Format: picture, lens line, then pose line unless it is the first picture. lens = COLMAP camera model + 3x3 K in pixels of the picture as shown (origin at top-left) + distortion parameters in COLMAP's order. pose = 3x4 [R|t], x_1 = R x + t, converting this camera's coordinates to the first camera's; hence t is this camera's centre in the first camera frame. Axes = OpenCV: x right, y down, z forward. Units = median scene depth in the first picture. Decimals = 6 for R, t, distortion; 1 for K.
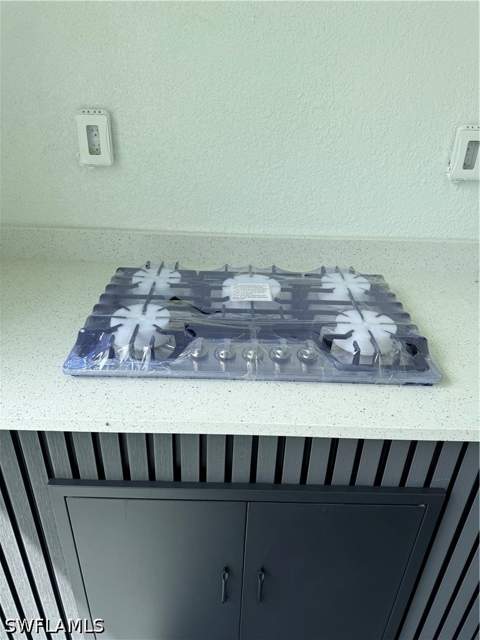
lens RADIAL K [[443.0, 0, 240.0], [0, 443.0, 320.0], [0, 0, 1]] dist [0.026347, 0.001400]
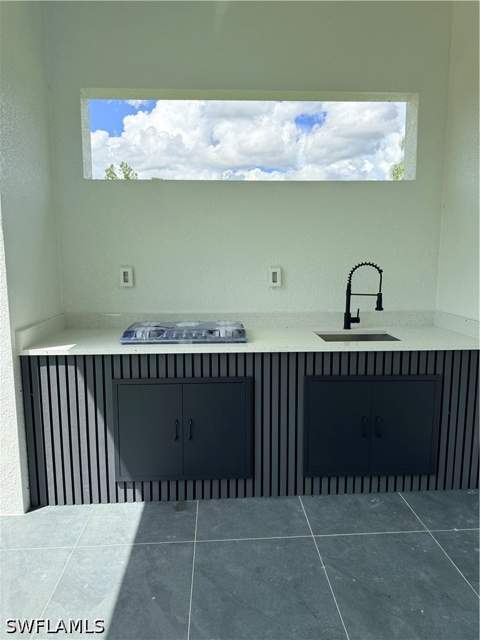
lens RADIAL K [[443.0, 0, 240.0], [0, 443.0, 320.0], [0, 0, 1]] dist [0.026347, 0.001400]
pose [[0.998198, -0.041300, 0.043524, 0.200133], [0.053982, 0.934816, -0.351007, 0.752584], [-0.026190, 0.352724, 0.935361, -1.302658]]
